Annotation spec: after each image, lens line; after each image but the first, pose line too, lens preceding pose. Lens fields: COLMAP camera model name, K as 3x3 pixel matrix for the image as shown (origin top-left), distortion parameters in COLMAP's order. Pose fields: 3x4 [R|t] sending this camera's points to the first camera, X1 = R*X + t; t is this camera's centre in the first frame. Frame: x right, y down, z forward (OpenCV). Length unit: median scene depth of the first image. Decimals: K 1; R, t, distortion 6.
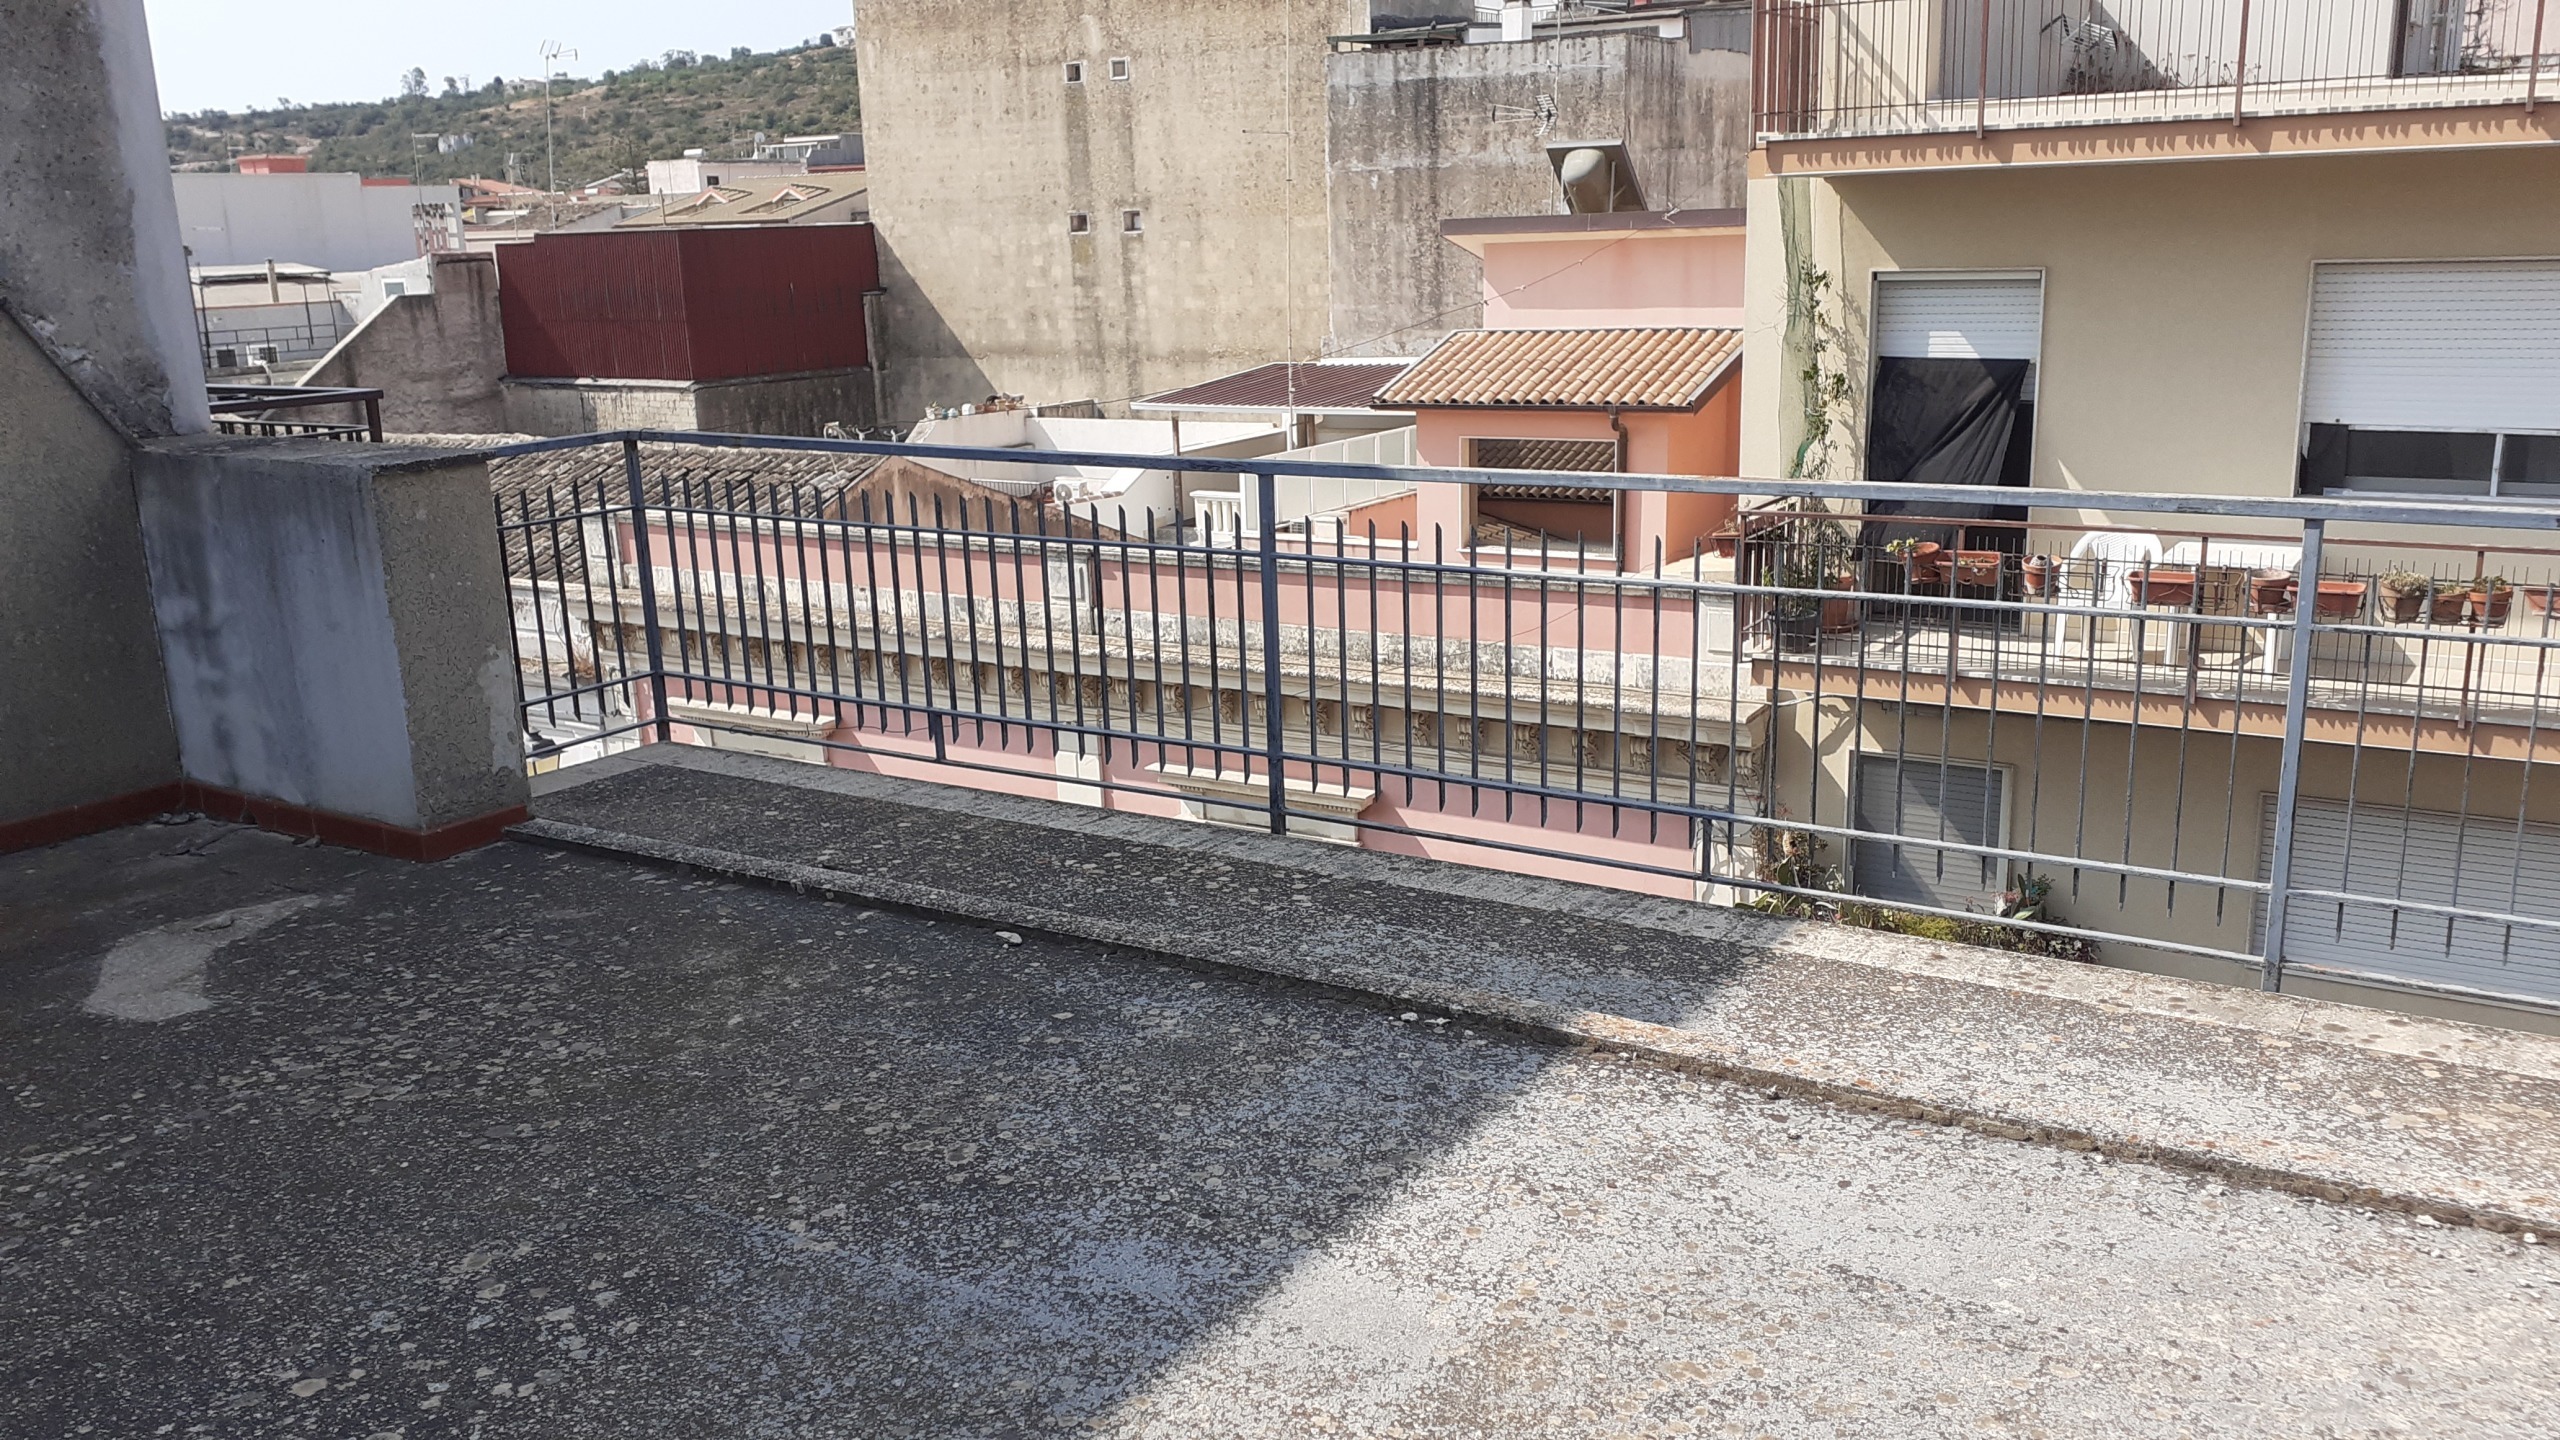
lens RADIAL K [[2054.3, 0, 1283.2], [0, 2054.3, 732.8], [0, 0, 1]] dist [0.114075, -0.226349]
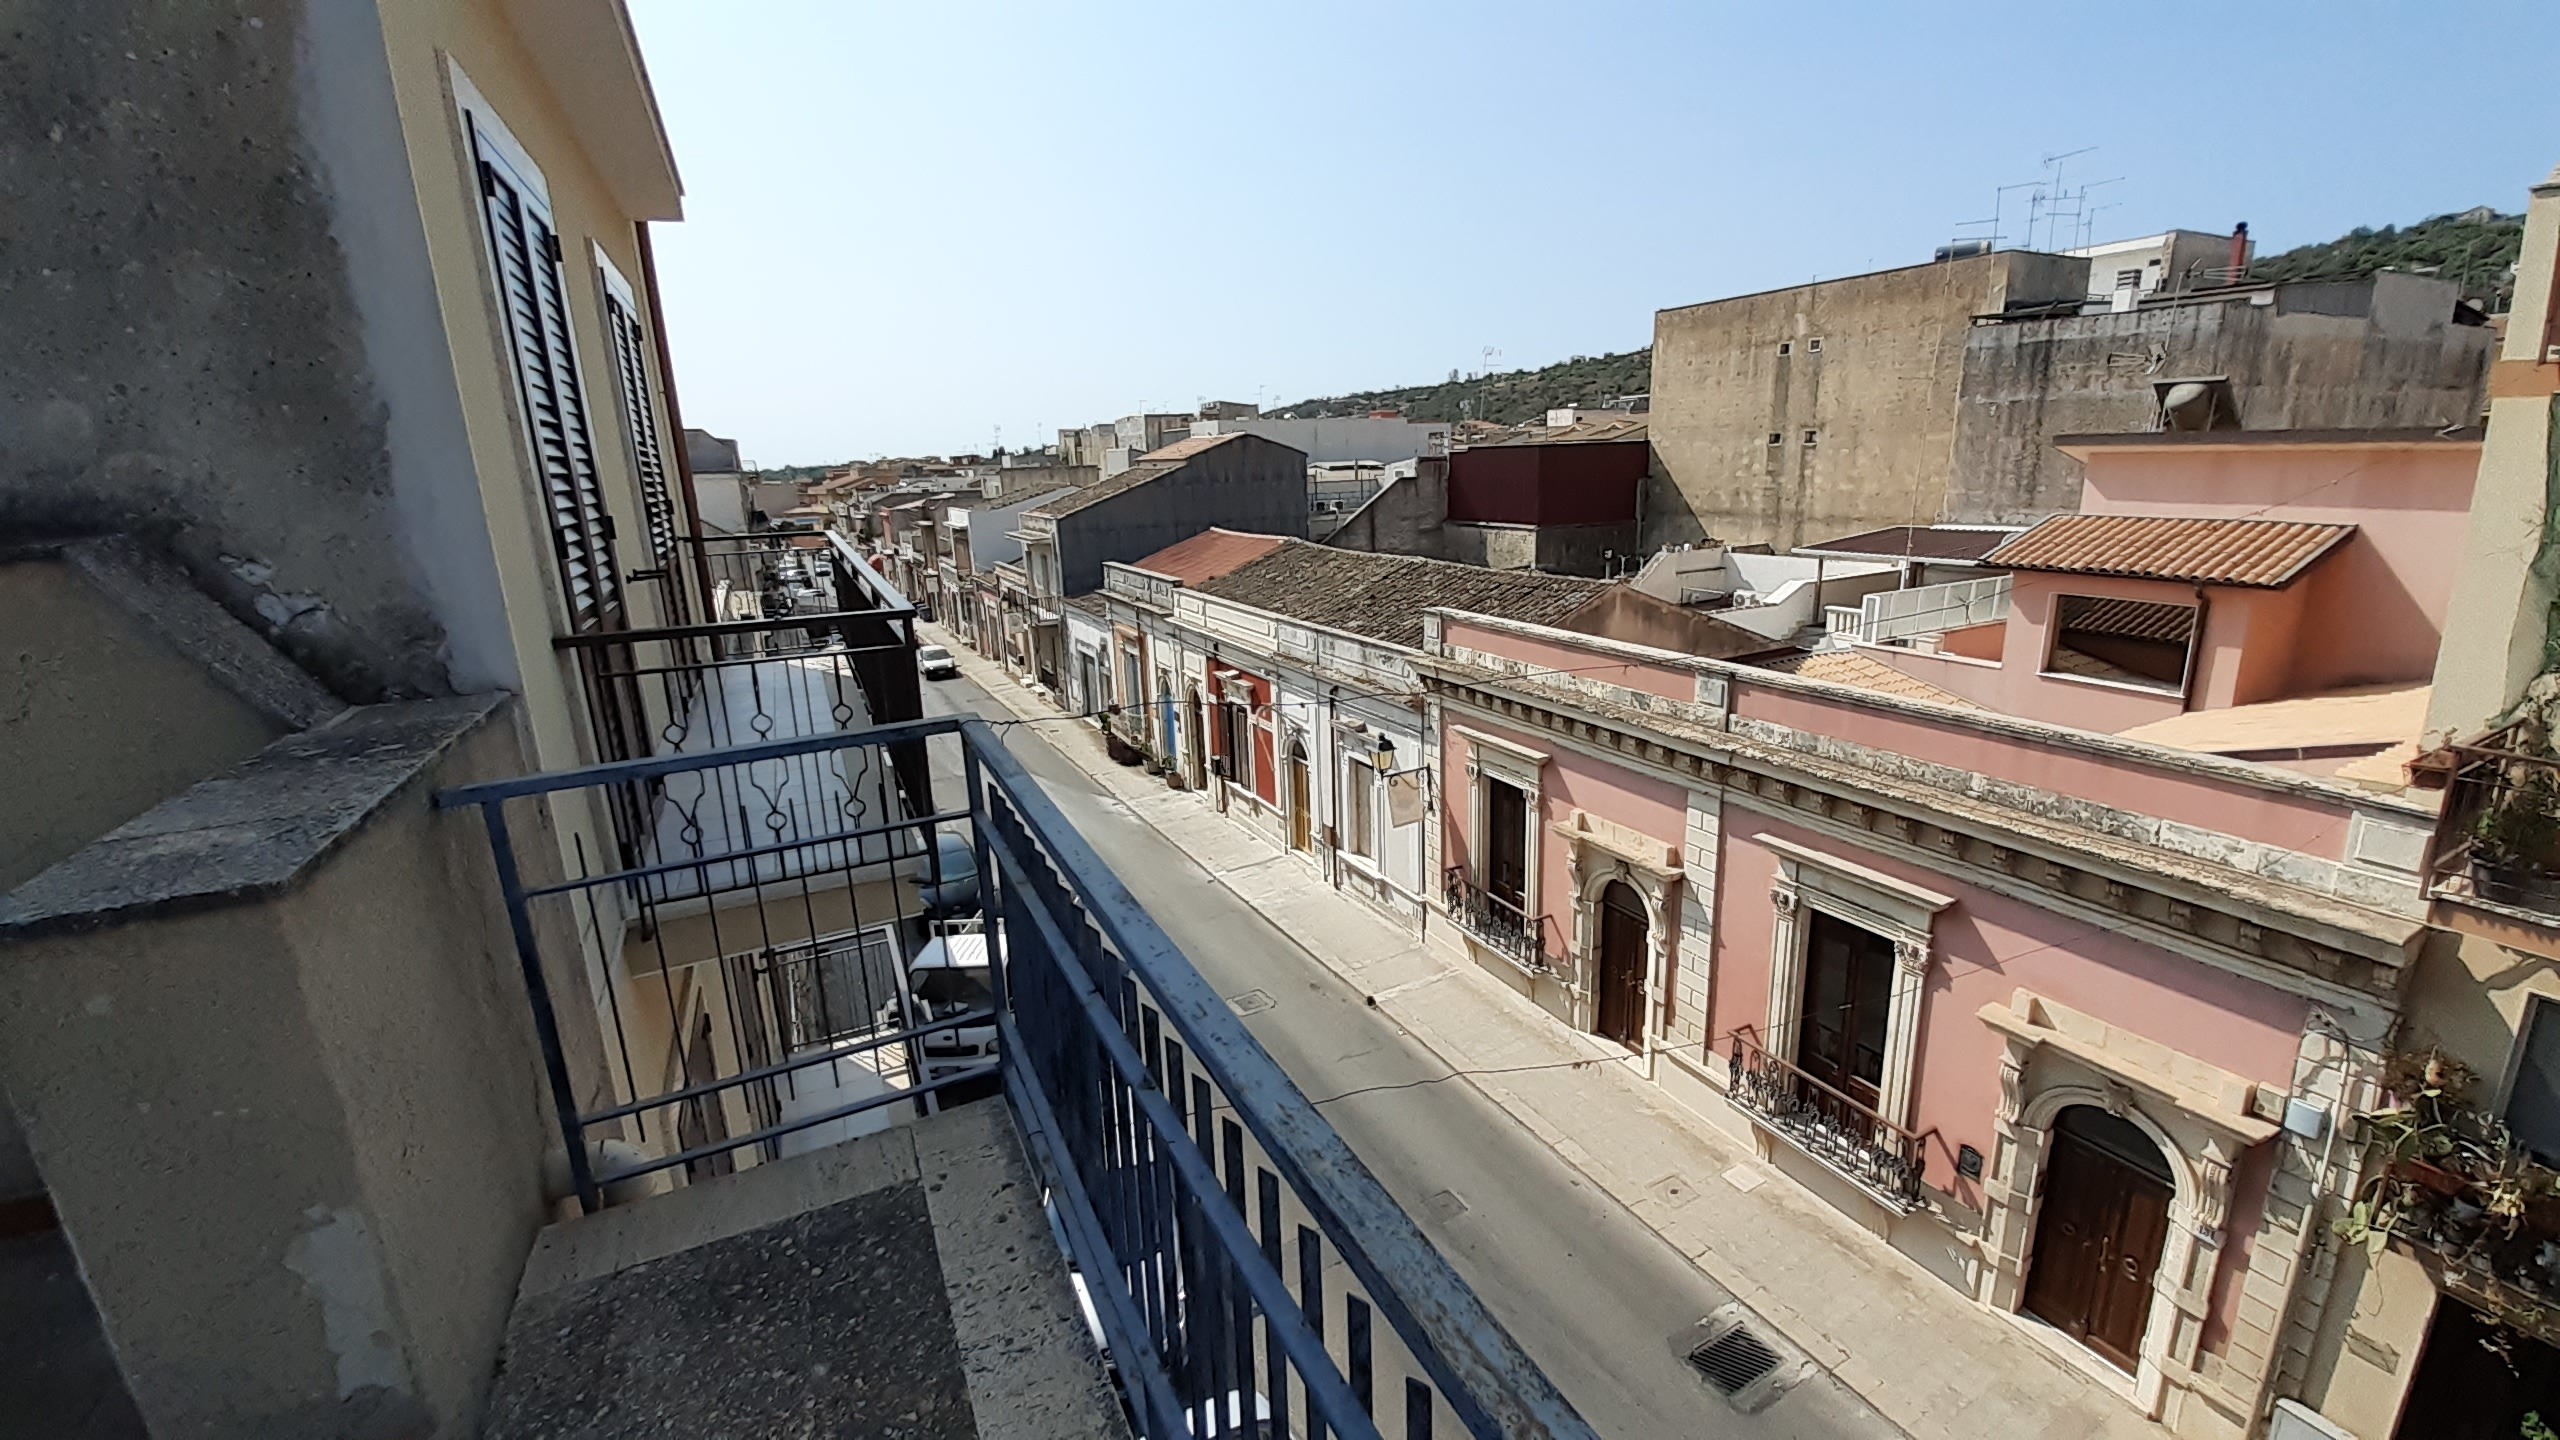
lens RADIAL K [[1010.2, 0, 1302.6], [0, 1010.2, 706.0], [0, 0, 1]] dist [0.023721, -0.020431]
pose [[0.865352, 0.125981, -0.485072, -0.004150], [-0.118272, 0.991886, 0.046615, -0.027636], [0.487009, 0.017031, 0.873231, 0.111822]]
